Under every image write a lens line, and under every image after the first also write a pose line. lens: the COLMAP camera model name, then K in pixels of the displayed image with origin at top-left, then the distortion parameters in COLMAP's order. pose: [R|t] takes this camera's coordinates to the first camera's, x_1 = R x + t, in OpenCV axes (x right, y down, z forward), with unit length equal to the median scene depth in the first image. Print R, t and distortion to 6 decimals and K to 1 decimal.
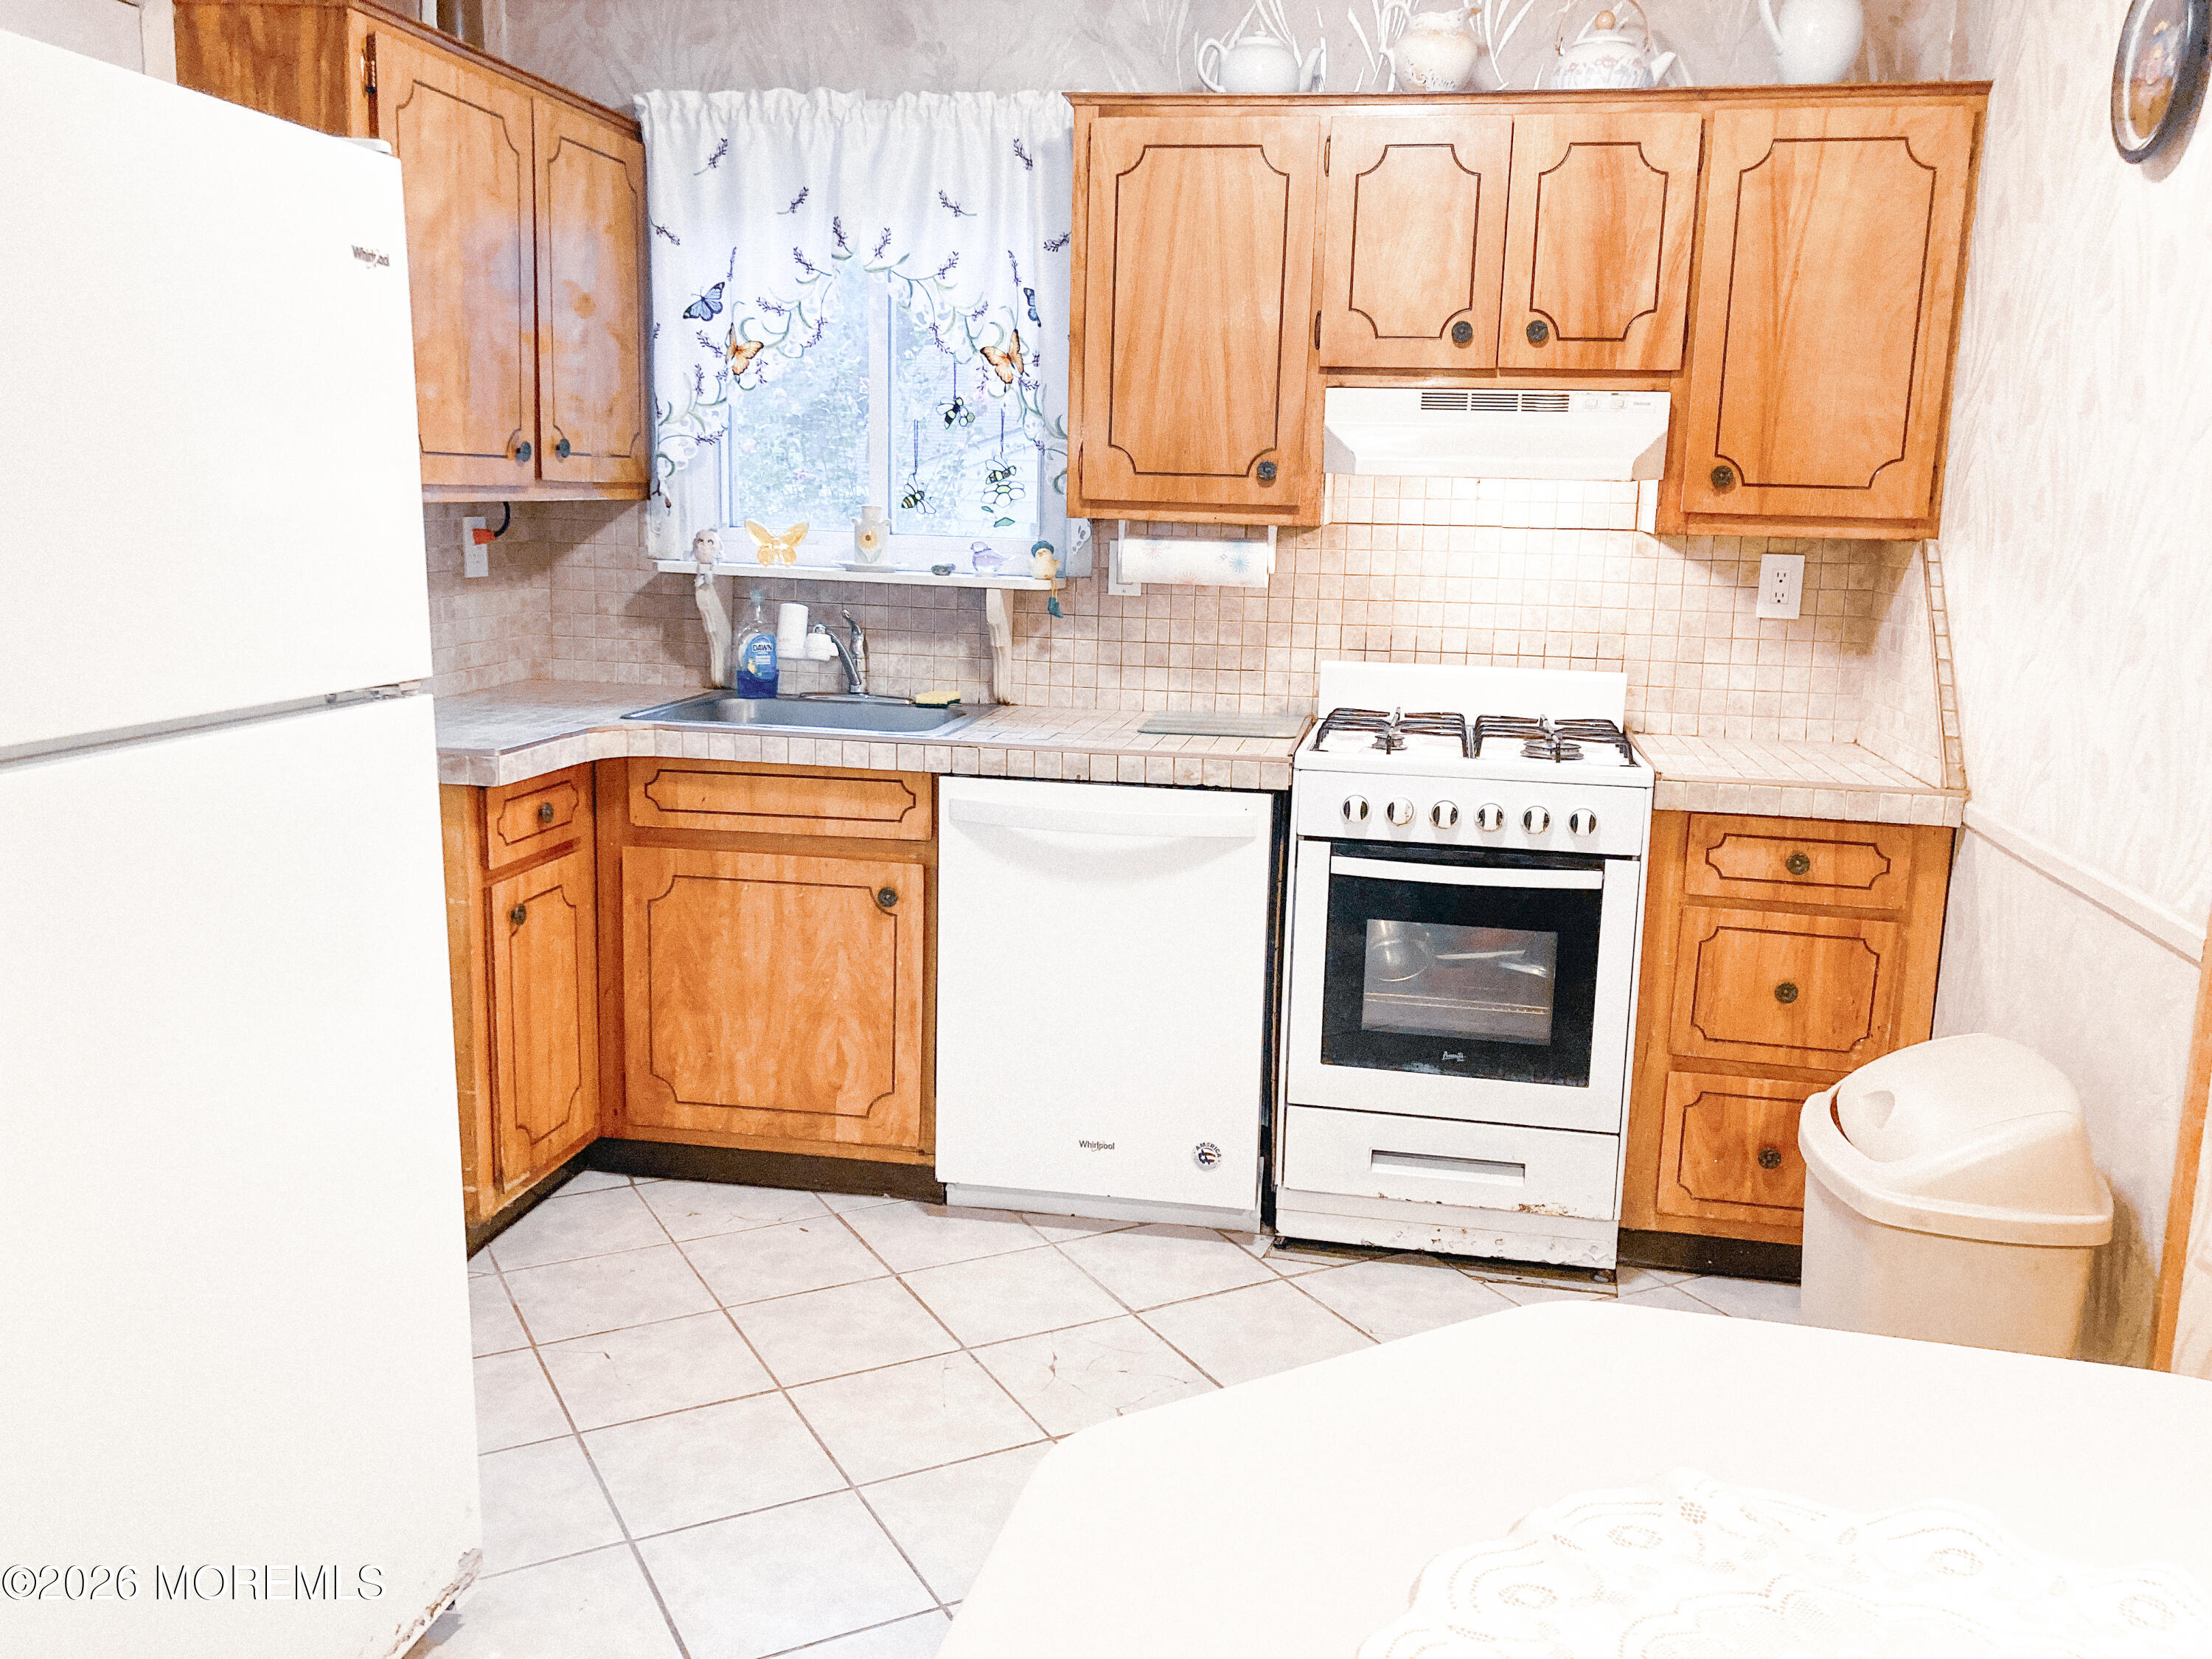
lens RADIAL K [[1755.8, 0, 1096.6], [0, 1755.8, 824.8], [0, 0, 1]] dist [-0.005974, -0.010488]
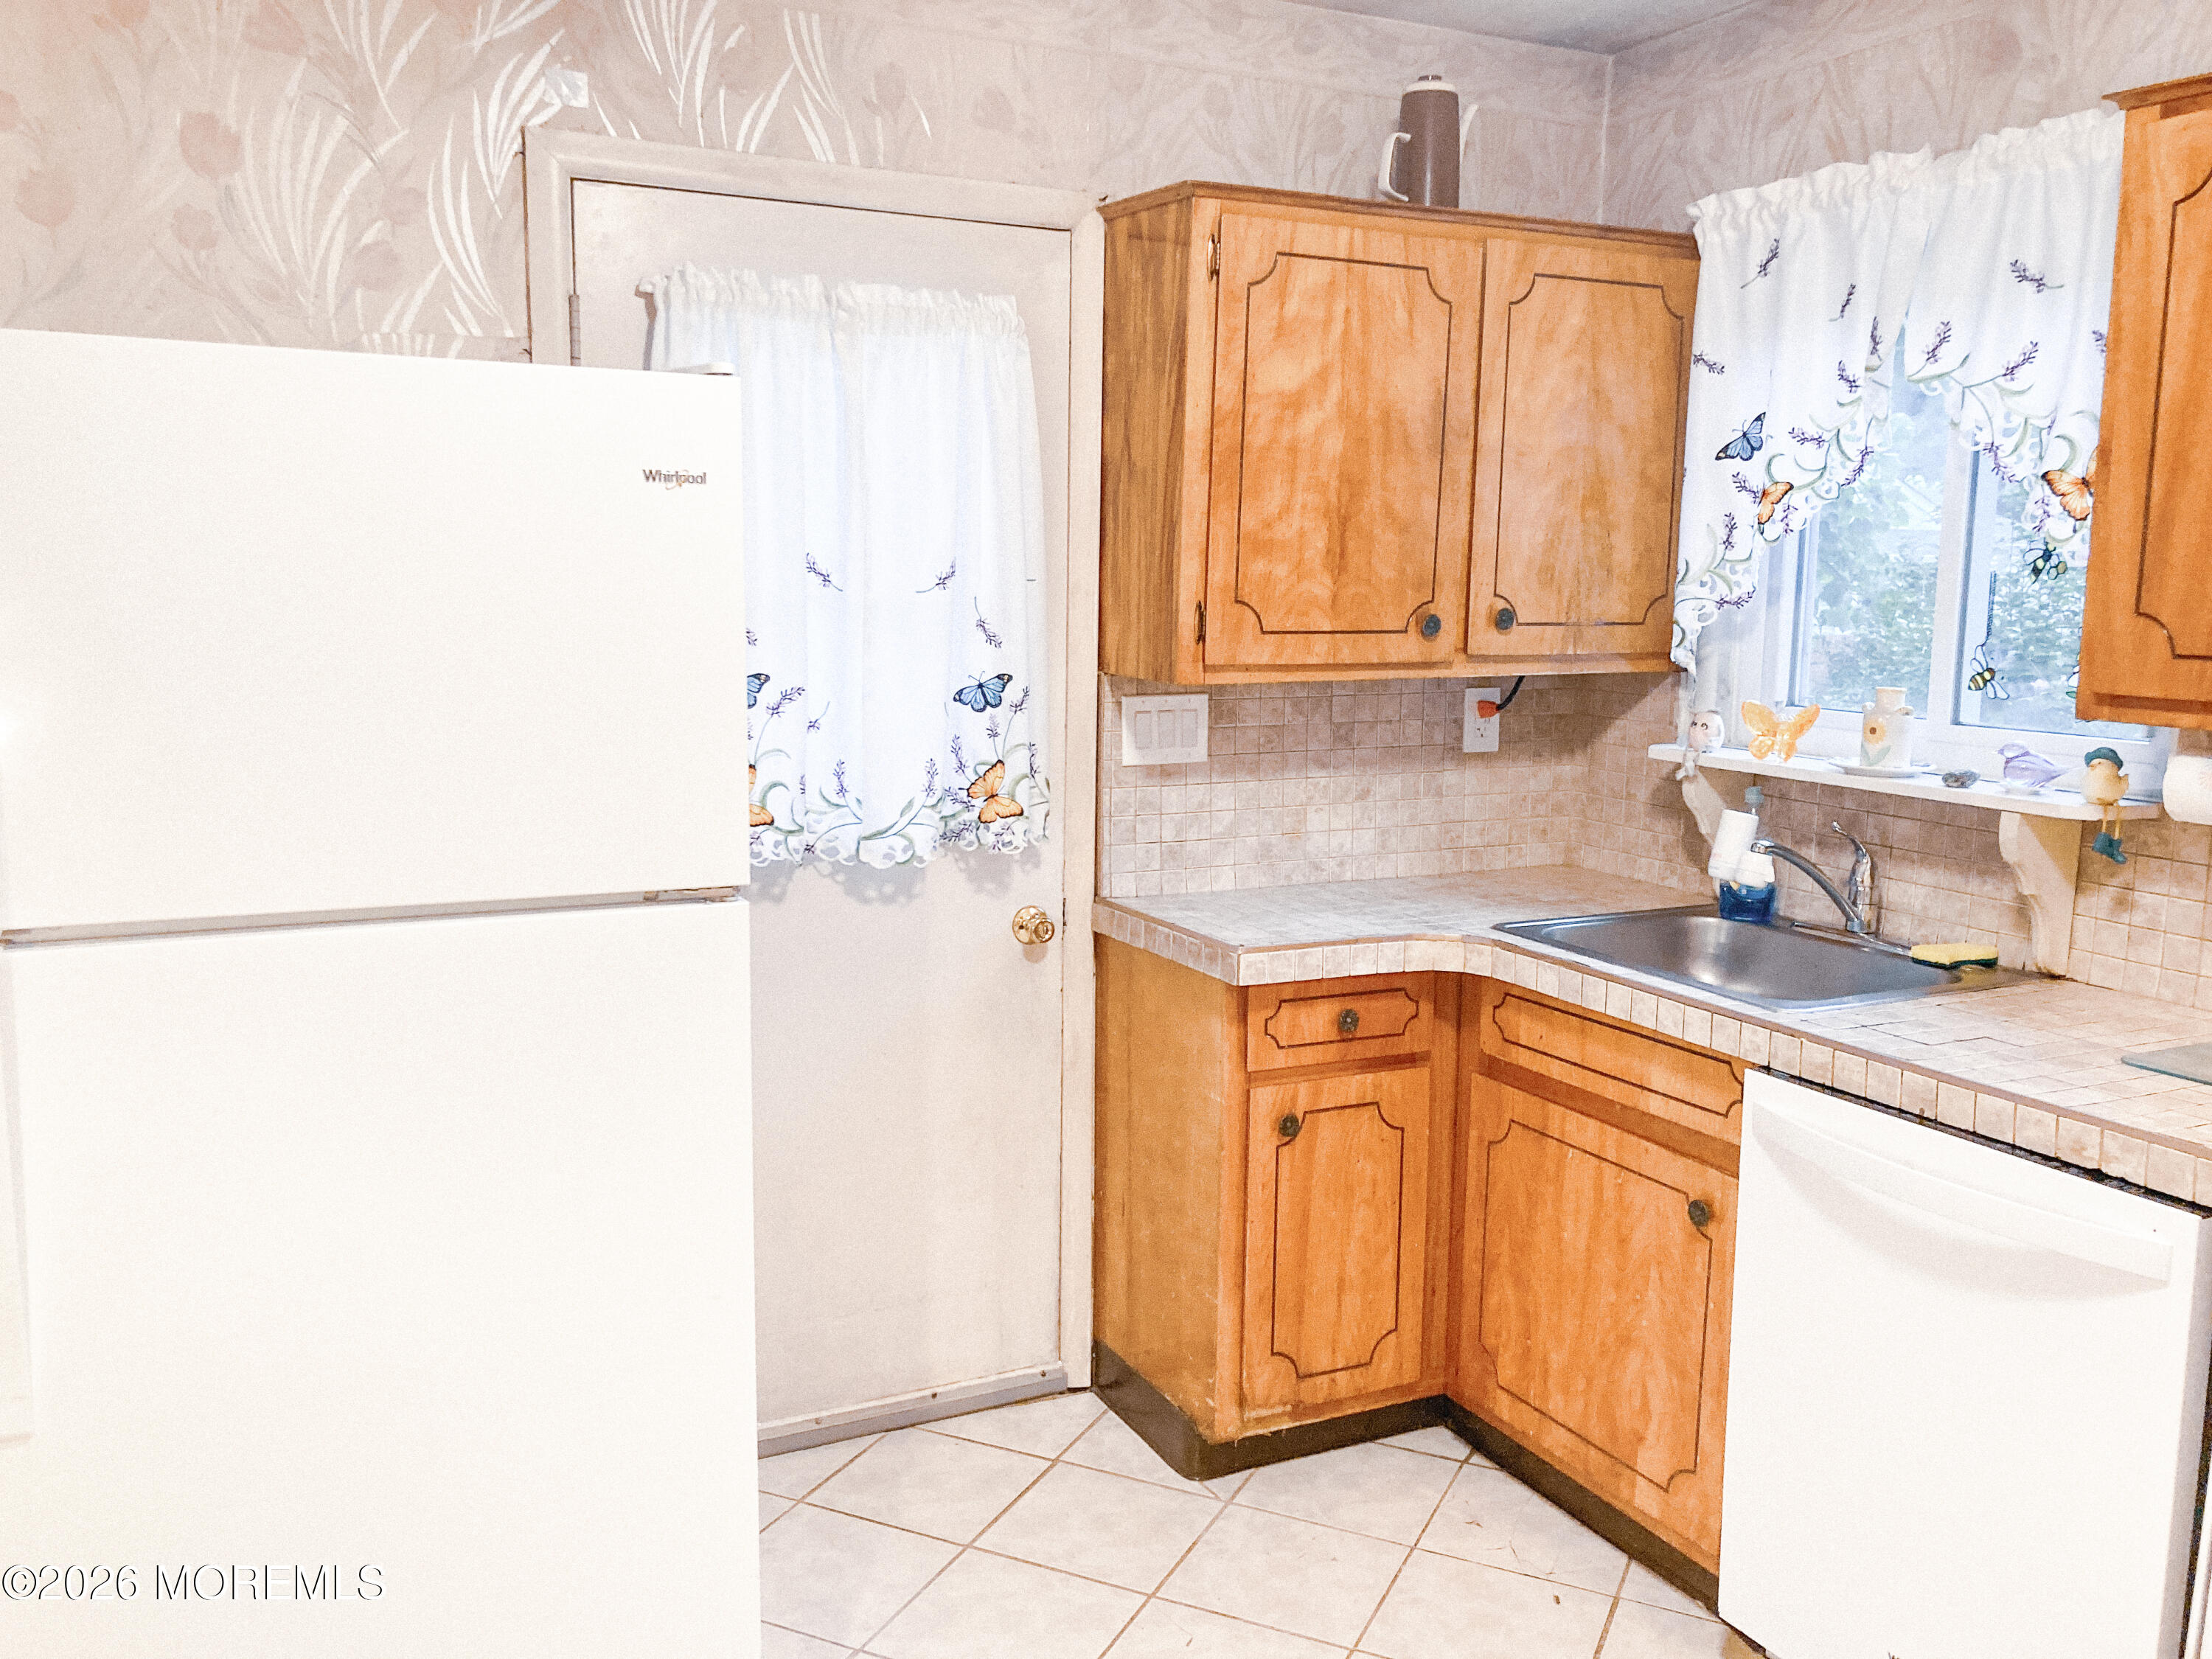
lens RADIAL K [[1755.8, 0, 1096.6], [0, 1755.8, 824.8], [0, 0, 1]] dist [-0.005974, -0.010488]
pose [[0.594180, 0.089384, -0.799350, 0.282568], [-0.144676, 0.989474, 0.003102, -0.079465], [0.791214, 0.113804, 0.600858, 0.295058]]
